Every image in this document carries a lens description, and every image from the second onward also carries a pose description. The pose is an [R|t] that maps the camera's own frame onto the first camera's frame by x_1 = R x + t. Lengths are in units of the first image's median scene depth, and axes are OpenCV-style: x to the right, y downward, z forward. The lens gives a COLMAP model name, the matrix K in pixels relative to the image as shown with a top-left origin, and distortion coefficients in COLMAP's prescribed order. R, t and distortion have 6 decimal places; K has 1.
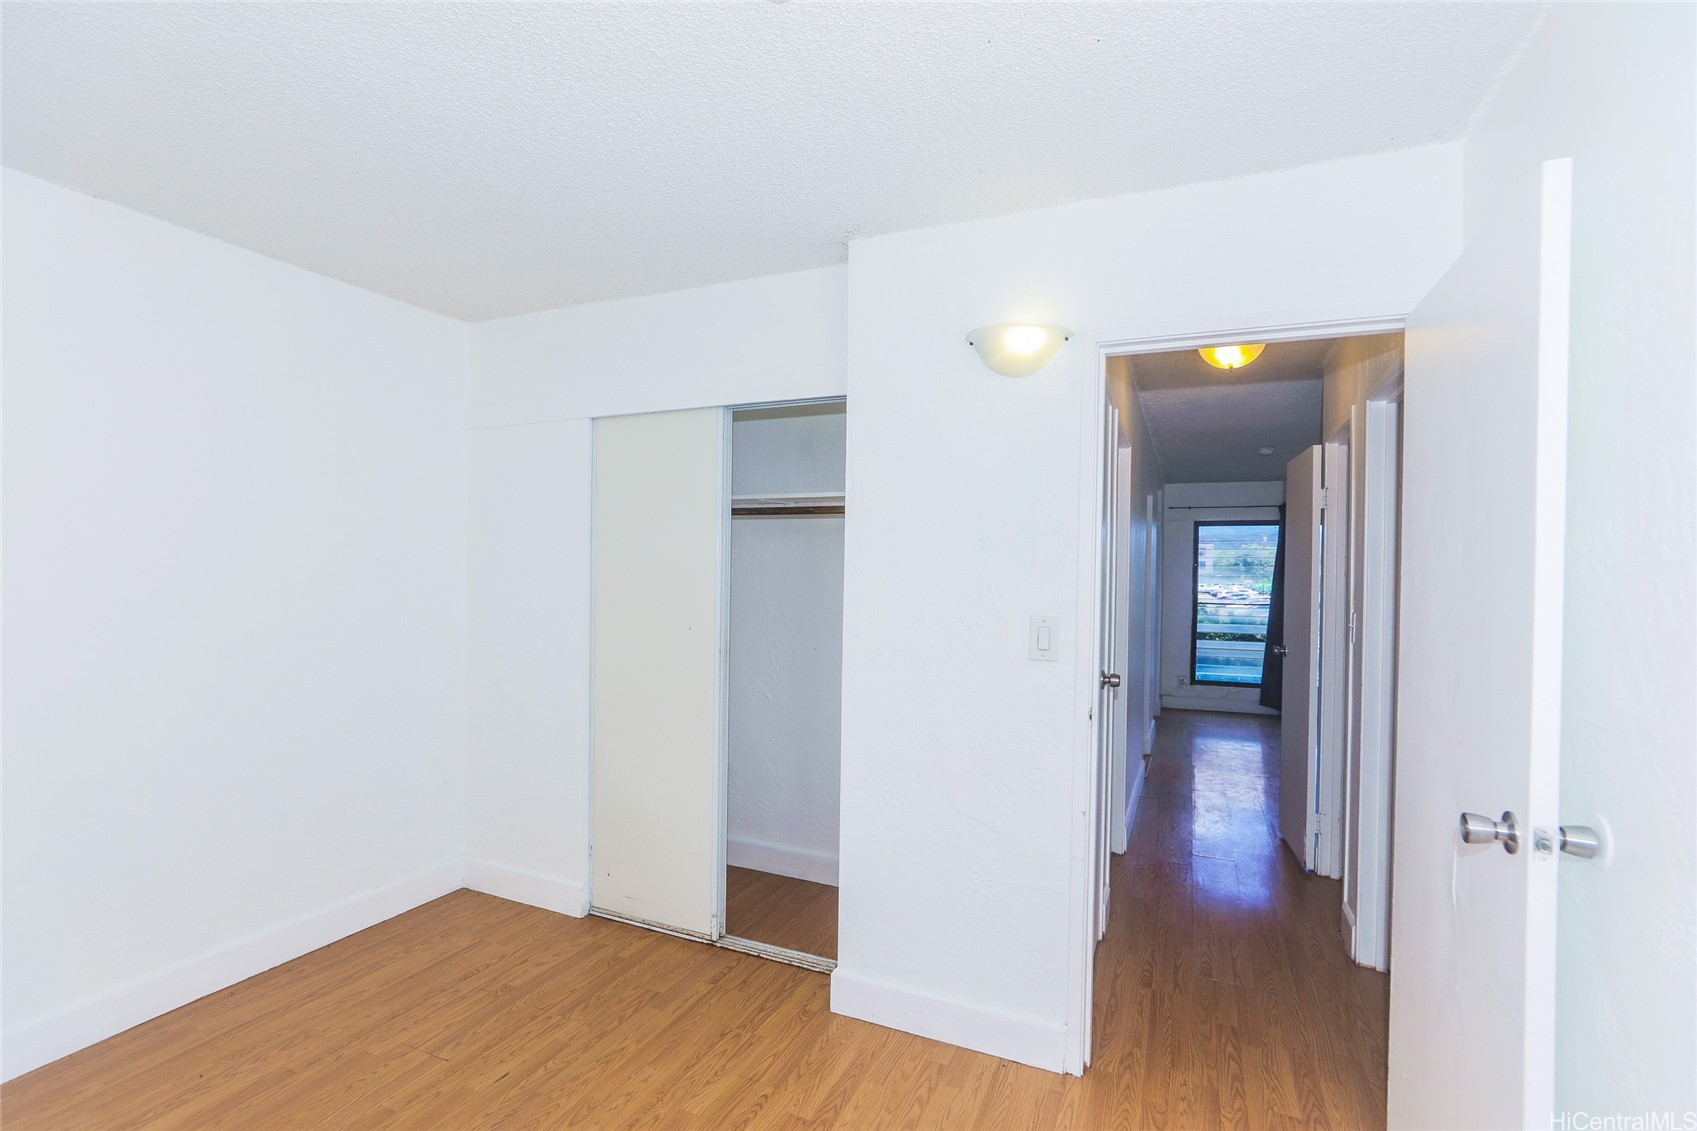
lens RADIAL K [[777.7, 0, 860.9], [0, 777.7, 560.3], [0, 0, 1]] dist [-0.022490, 0.009740]
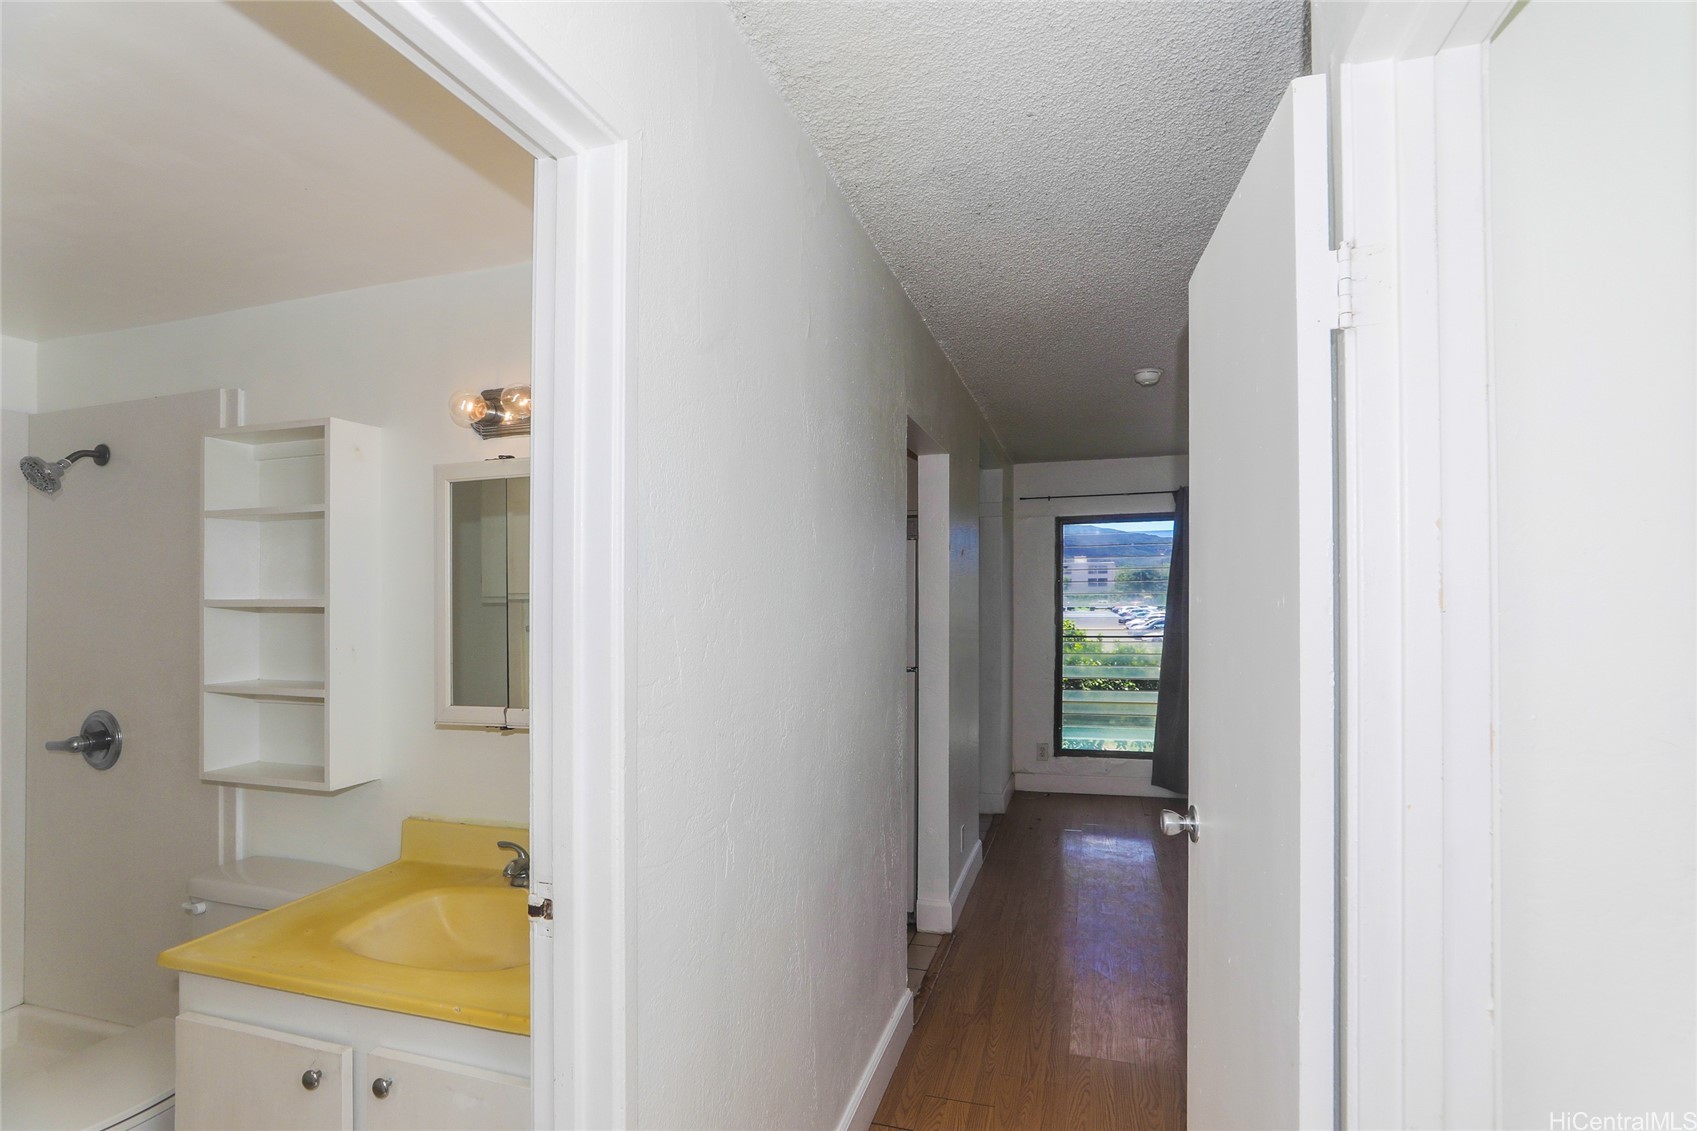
lens RADIAL K [[777.7, 0, 848.7], [0, 777.7, 581.9], [0, 0, 1]] dist [-0.022490, 0.009740]
pose [[0.995234, -0.019929, 0.095458, 0.150177], [0.020110, 0.999797, -0.000937, 0.003086], [-0.095420, 0.002852, 0.995433, 0.276479]]
